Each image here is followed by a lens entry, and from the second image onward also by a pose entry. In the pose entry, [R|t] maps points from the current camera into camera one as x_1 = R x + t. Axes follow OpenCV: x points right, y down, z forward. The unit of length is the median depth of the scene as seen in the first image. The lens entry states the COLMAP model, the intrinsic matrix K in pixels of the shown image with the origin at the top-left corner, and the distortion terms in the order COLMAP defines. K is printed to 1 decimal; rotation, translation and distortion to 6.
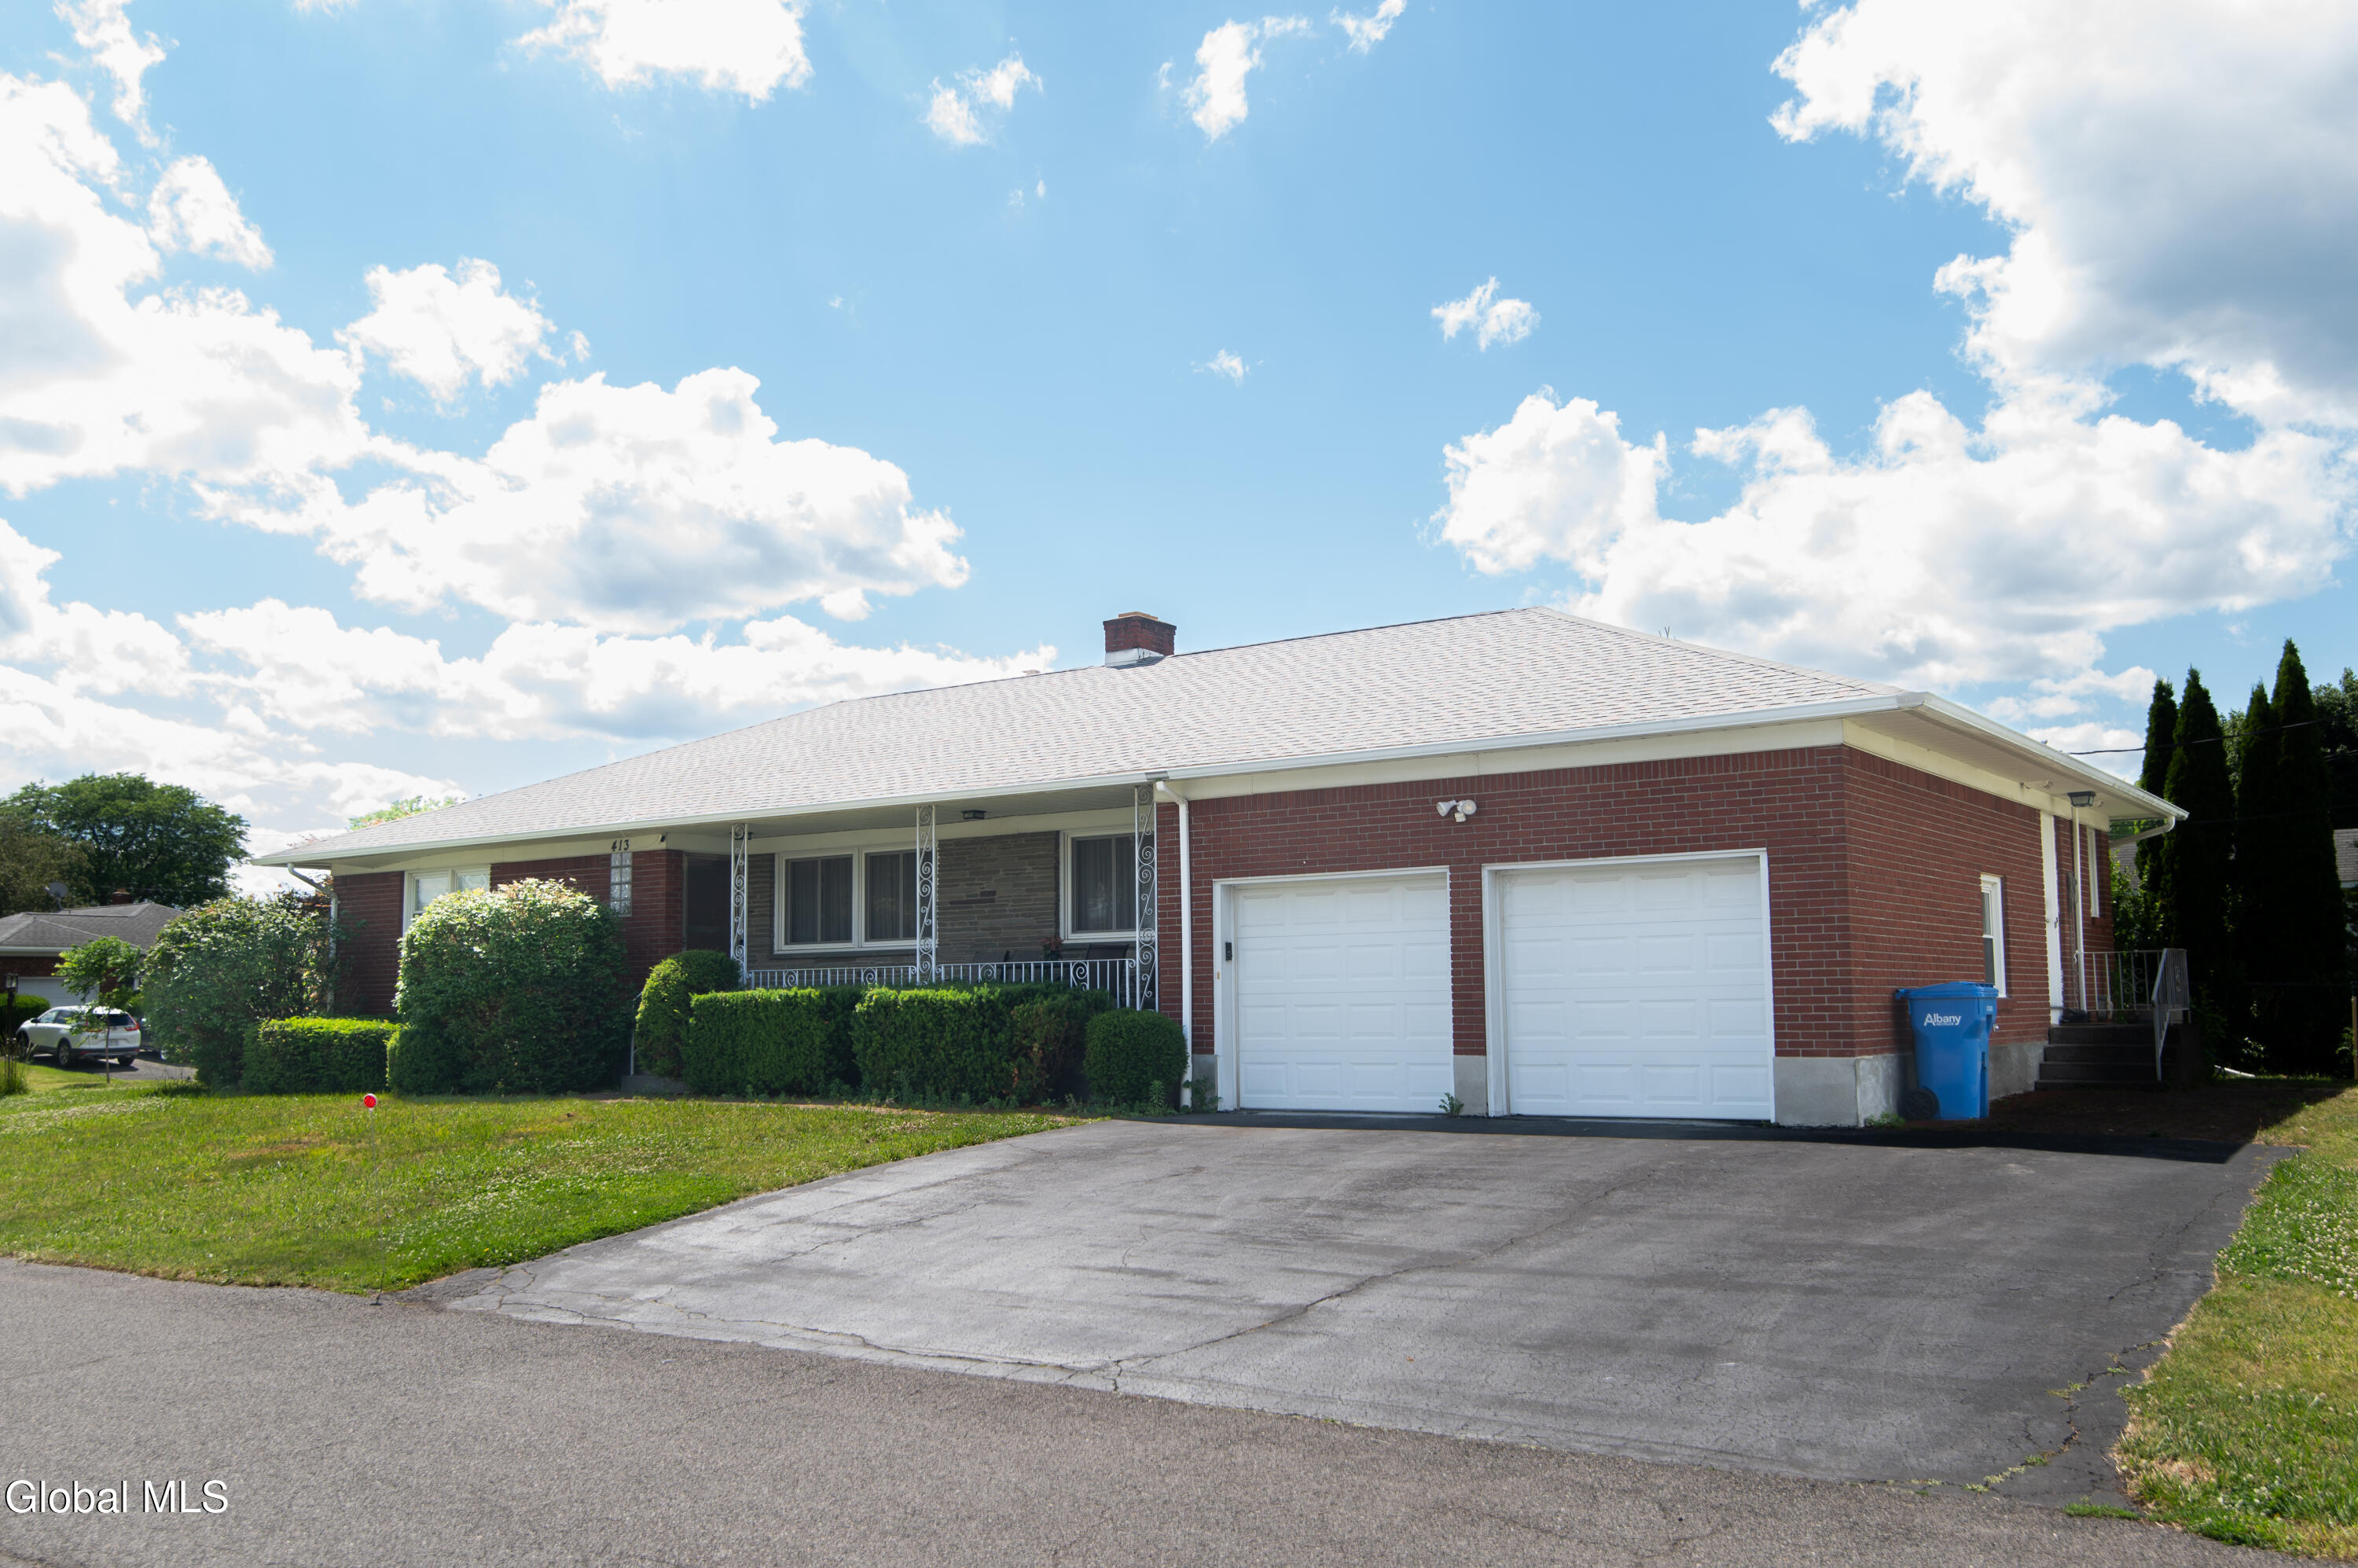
lens RADIAL K [[1950.9, 0, 1179.0], [0, 1950.9, 784.0], [0, 0, 1]] dist [-0.002734, -0.000693]
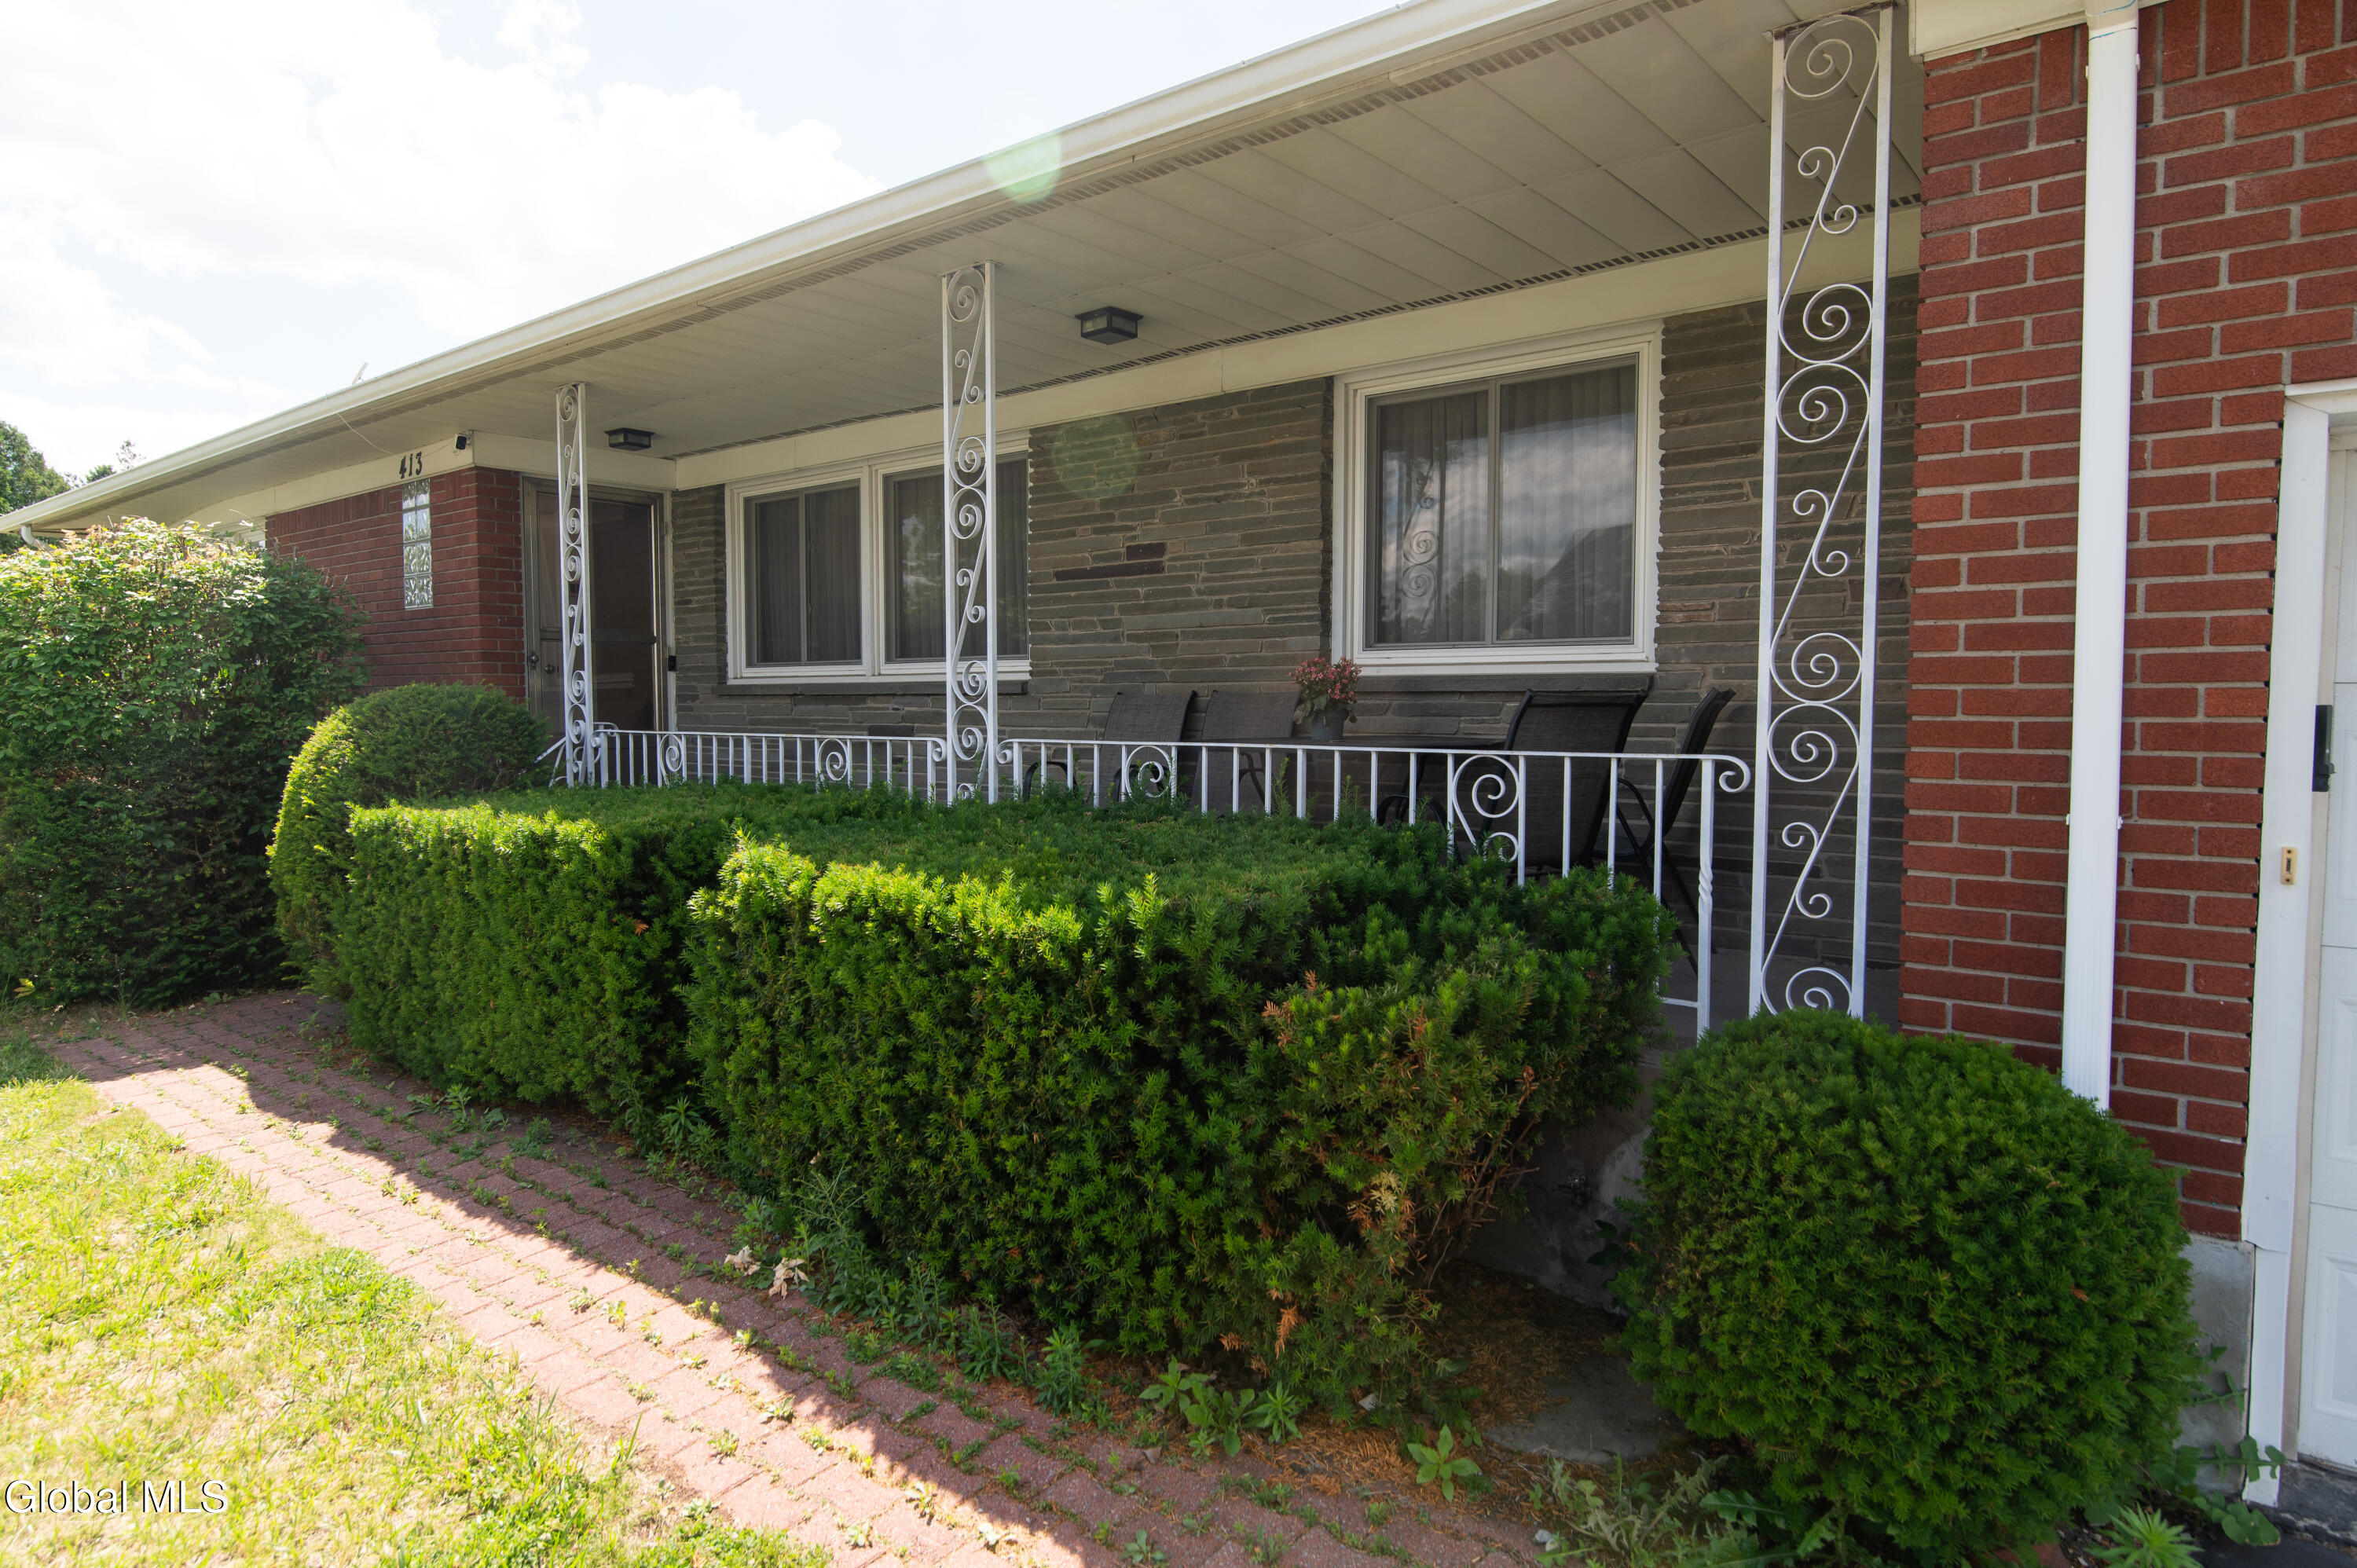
lens RADIAL K [[1406.7, 0, 1178.5], [0, 1406.7, 784.0], [0, 0, 1]] dist [-0.003986, -0.001015]
pose [[0.997802, 0.015201, -0.064498, -0.079870], [-0.003887, 0.985083, 0.172034, 0.060154], [0.066151, -0.171405, 0.982977, 0.787350]]
